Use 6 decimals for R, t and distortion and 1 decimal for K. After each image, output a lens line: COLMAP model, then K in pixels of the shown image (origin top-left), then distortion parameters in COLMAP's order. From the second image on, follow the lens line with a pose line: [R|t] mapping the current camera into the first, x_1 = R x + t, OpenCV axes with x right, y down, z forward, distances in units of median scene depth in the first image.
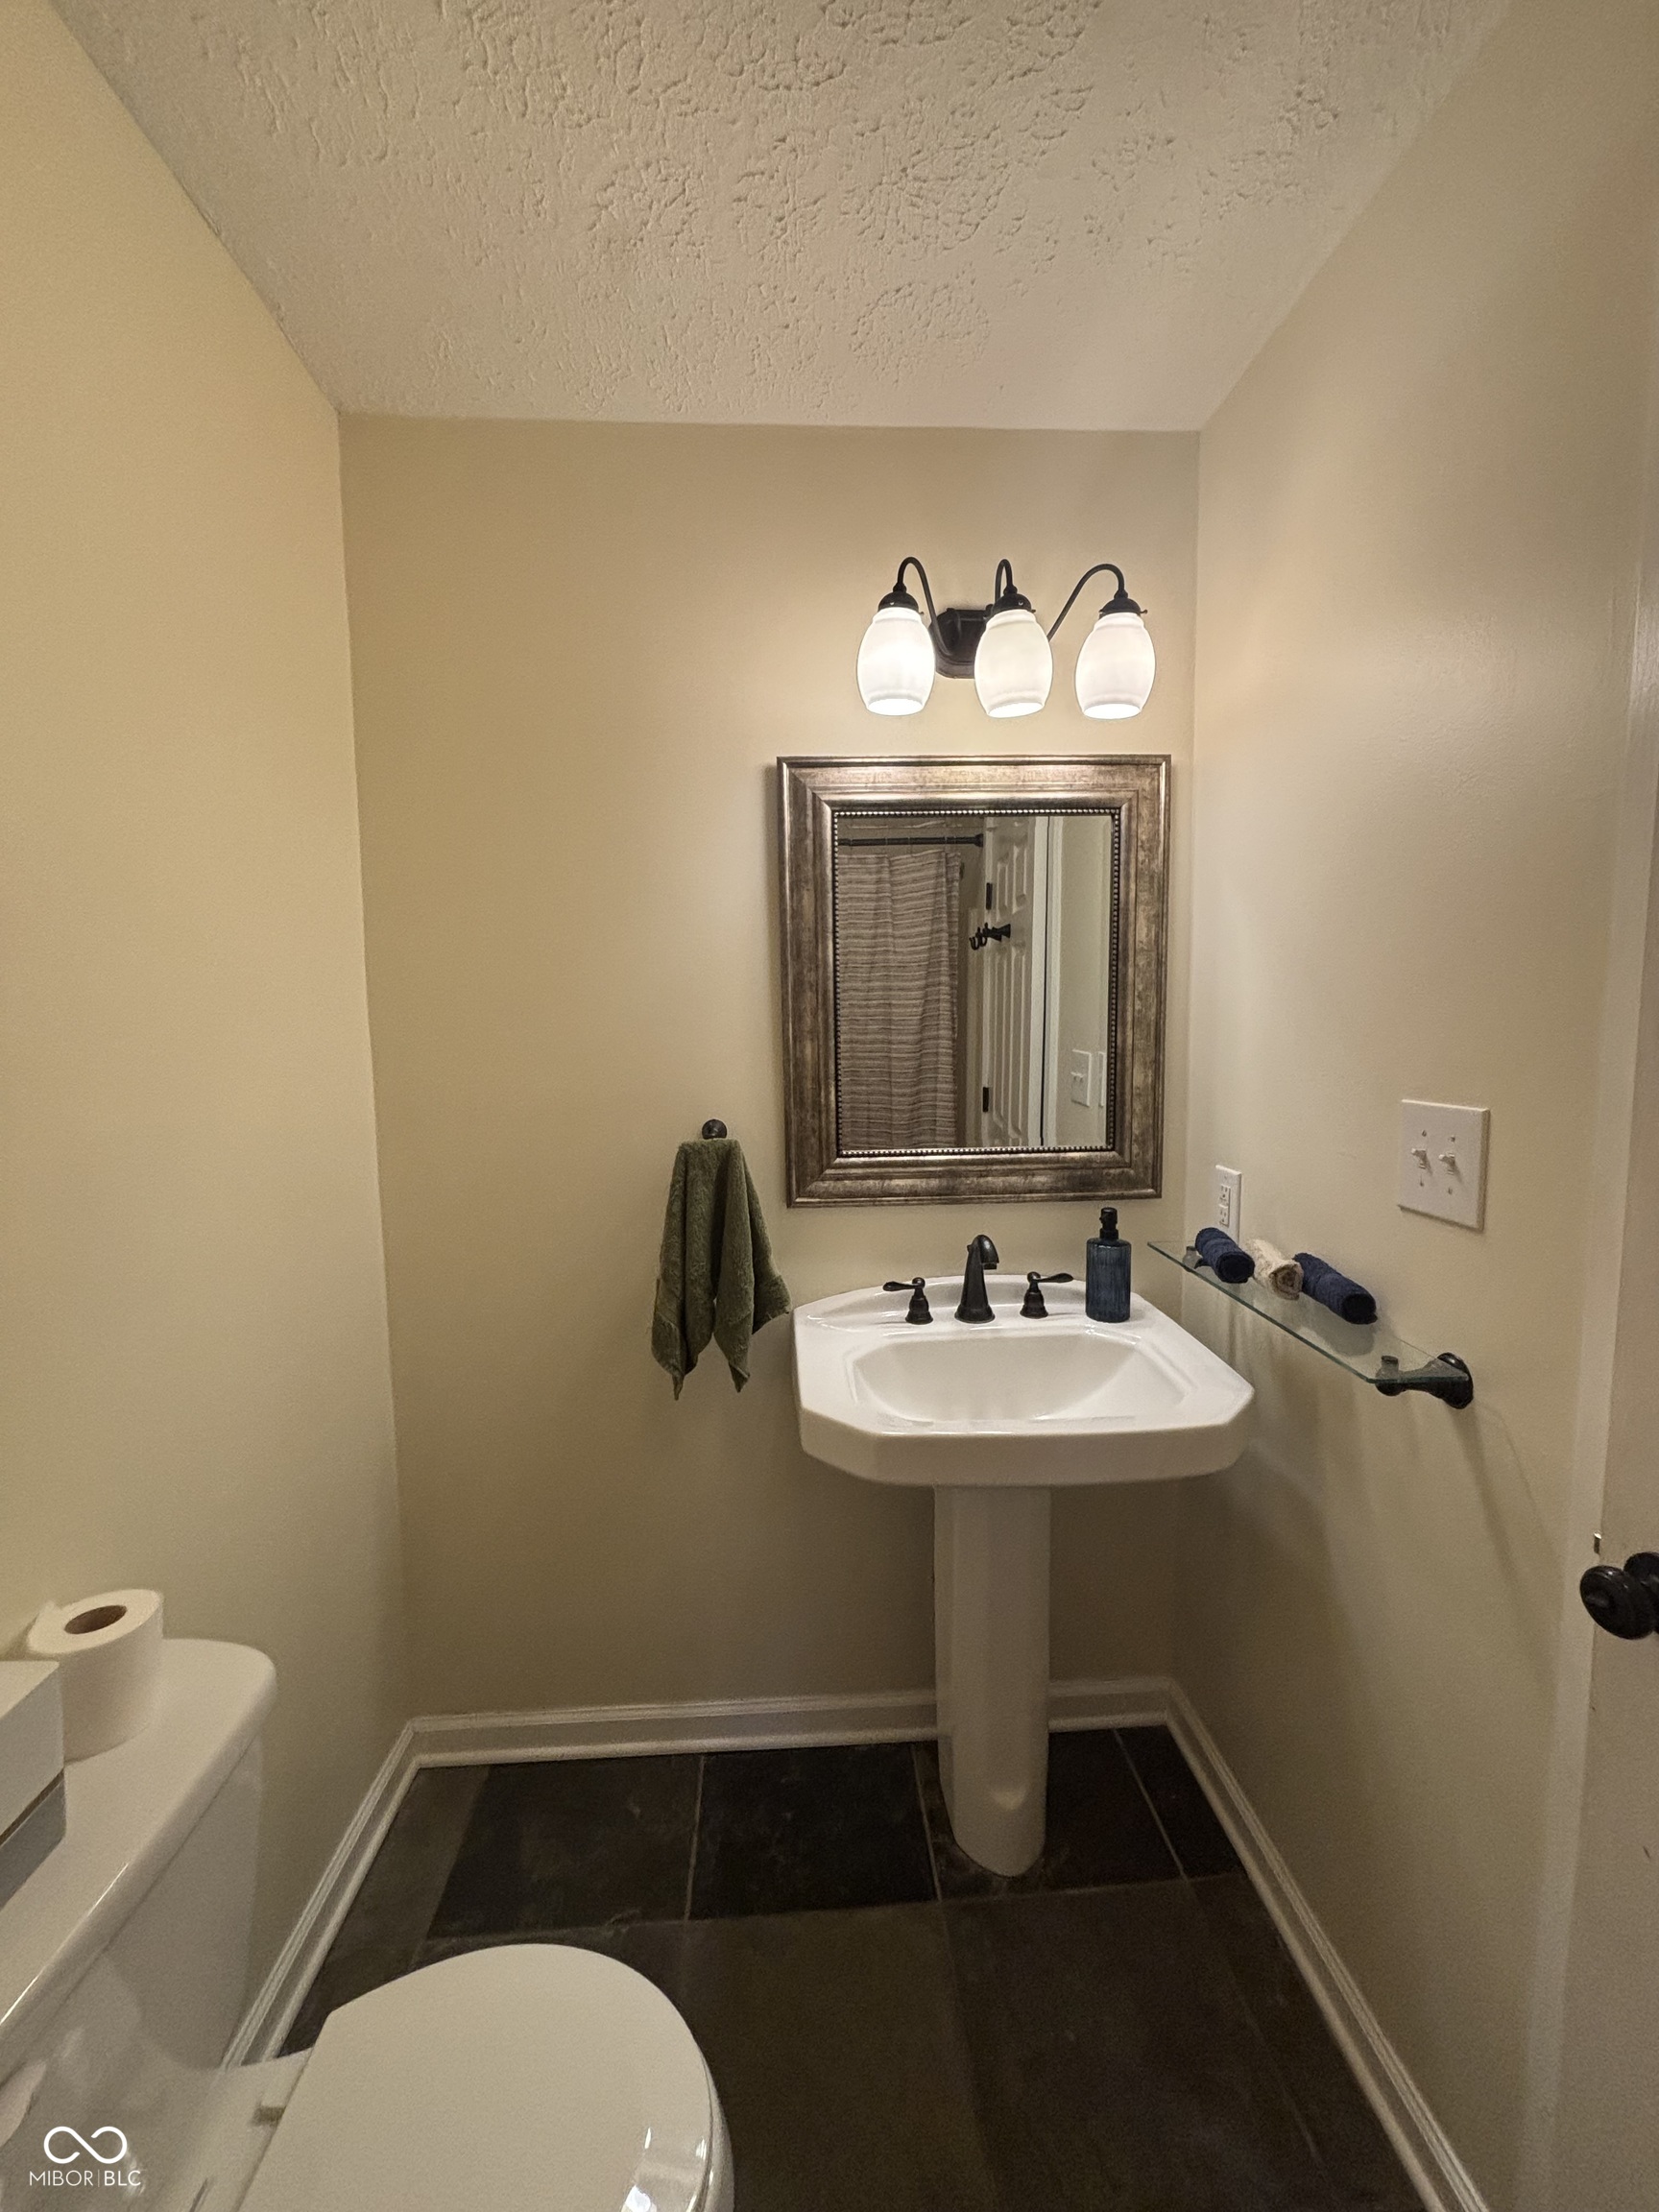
lens RADIAL K [[886.3, 0, 830.9], [0, 886.3, 1113.3], [0, 0, 1]] dist [0.012114, -0.001055]
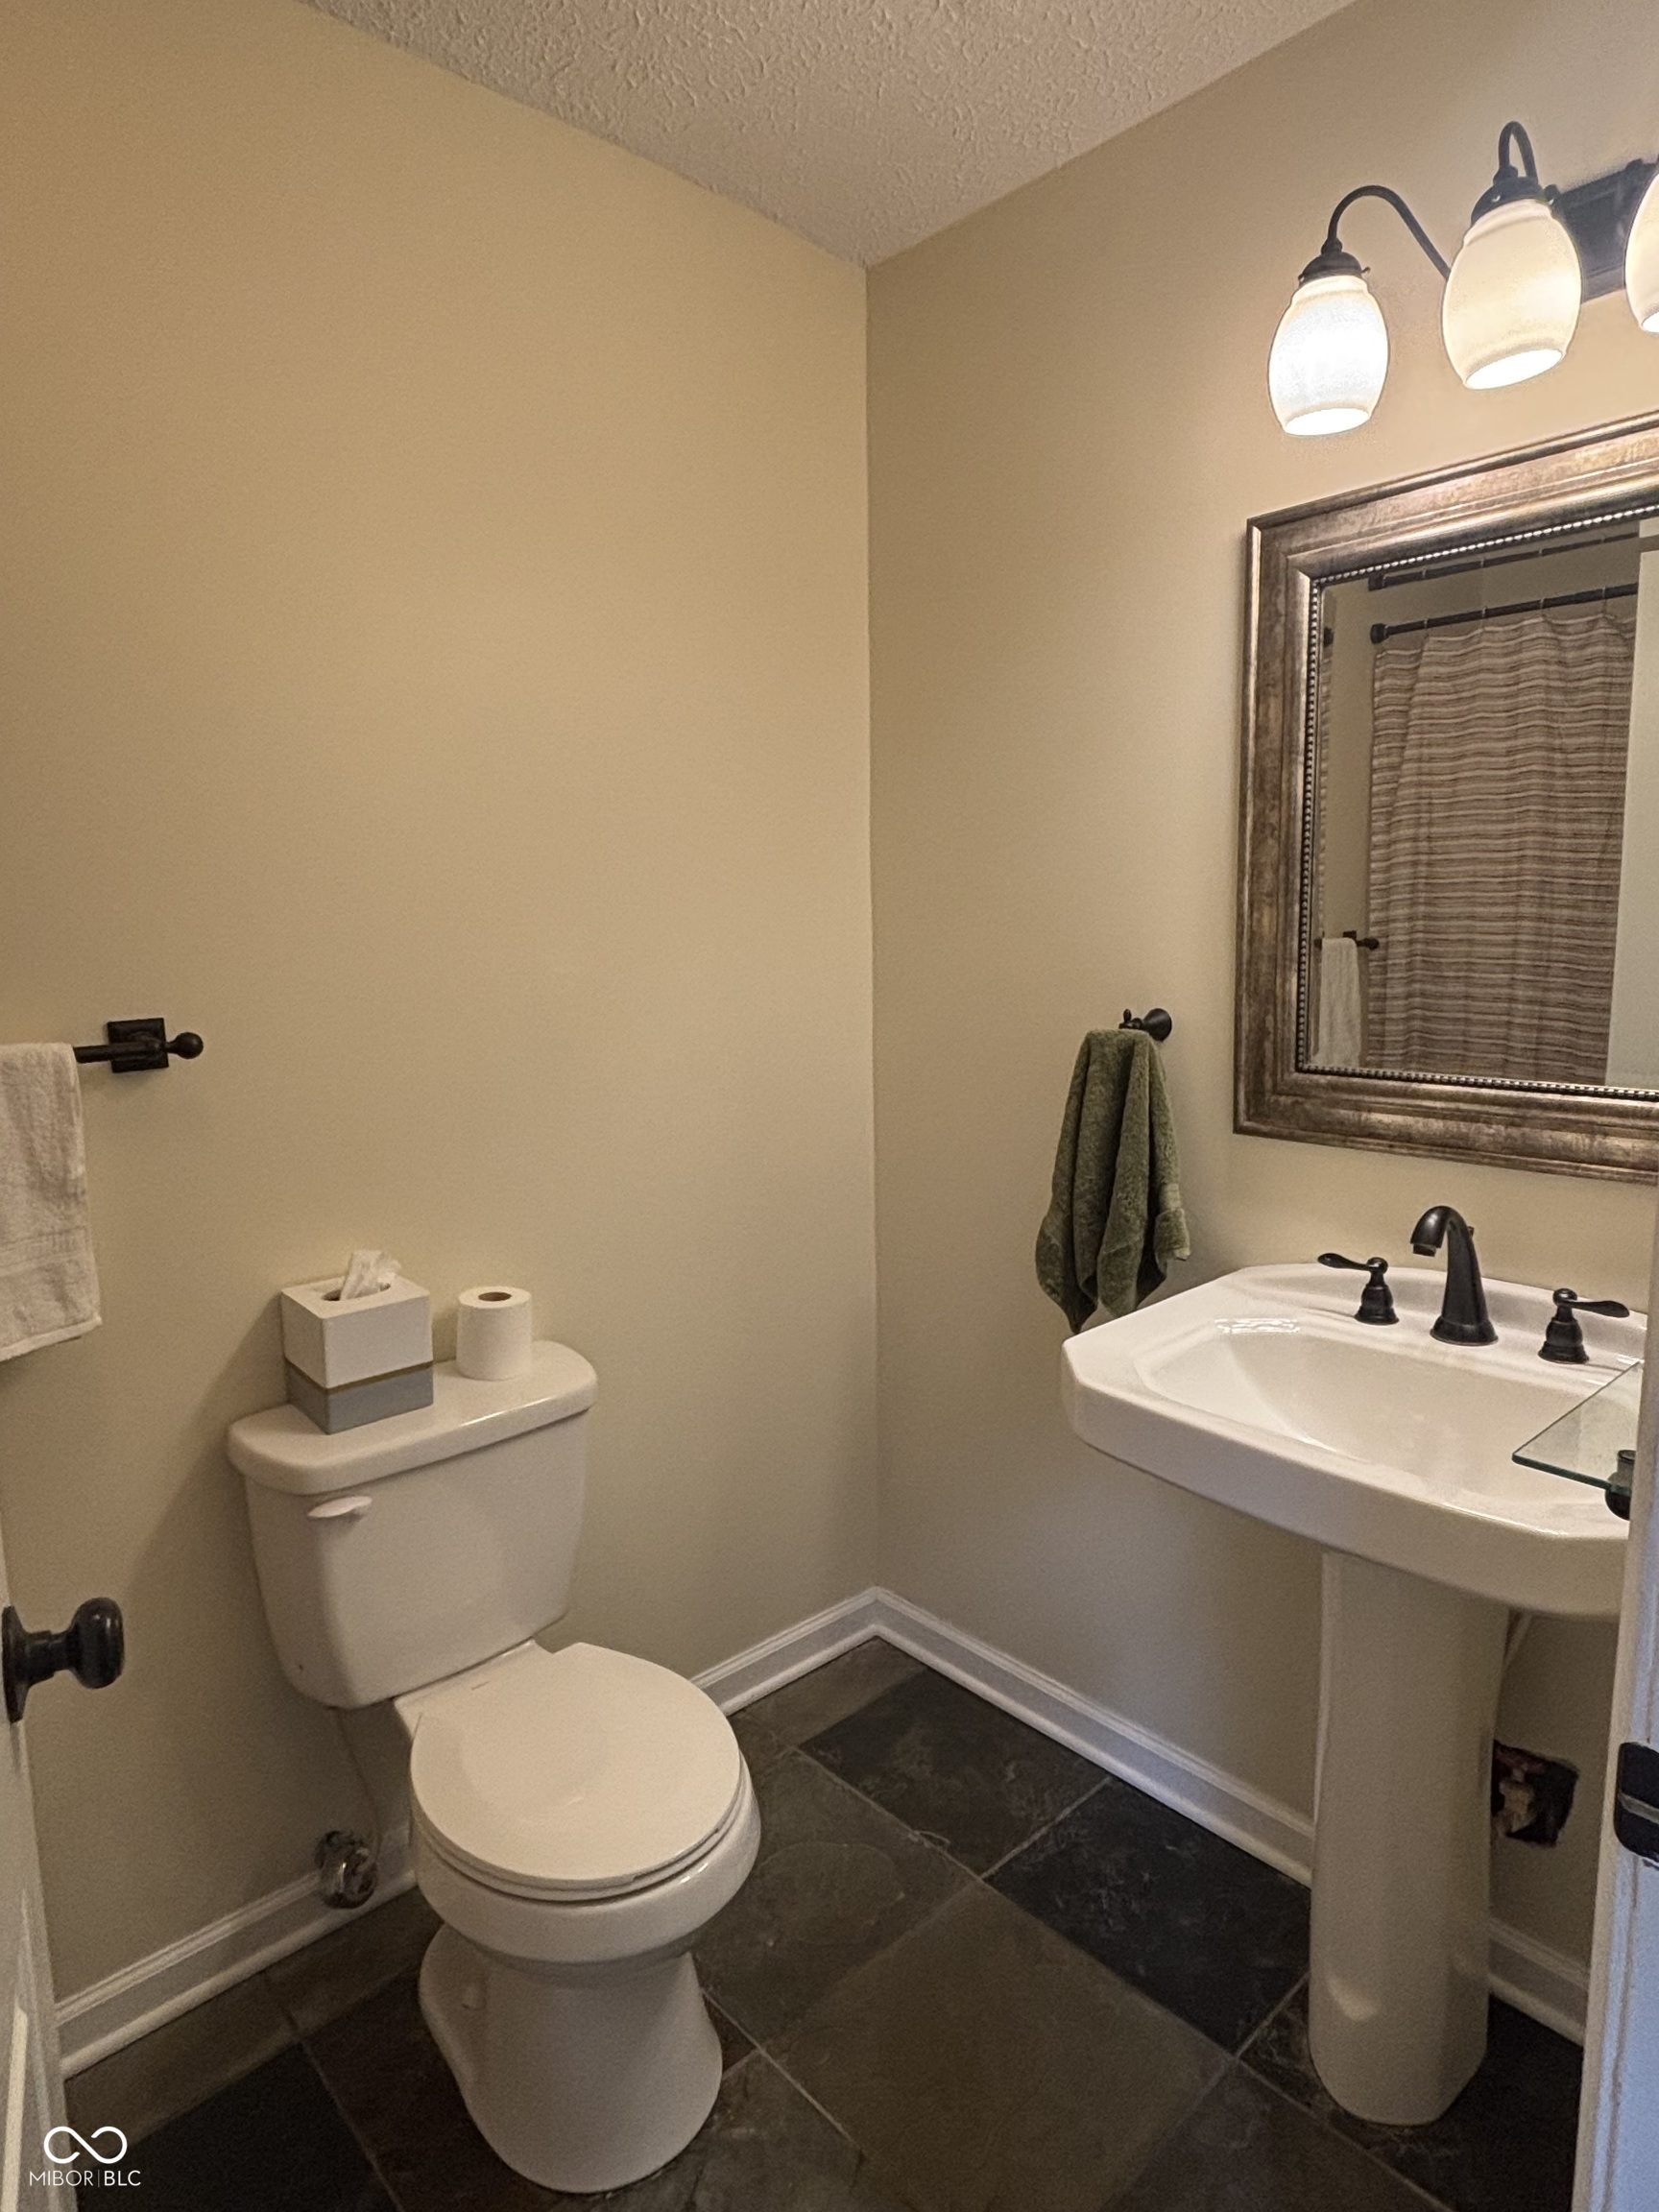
lens RADIAL K [[1319.5, 0, 823.0], [0, 1319.5, 1098.2], [0, 0, 1]] dist [0.018194, -0.003992]
pose [[0.621926, 0.118009, -0.774133, 0.611261], [-0.067098, 0.992975, 0.097463, -0.006782], [0.780196, -0.008673, 0.625475, 0.031149]]
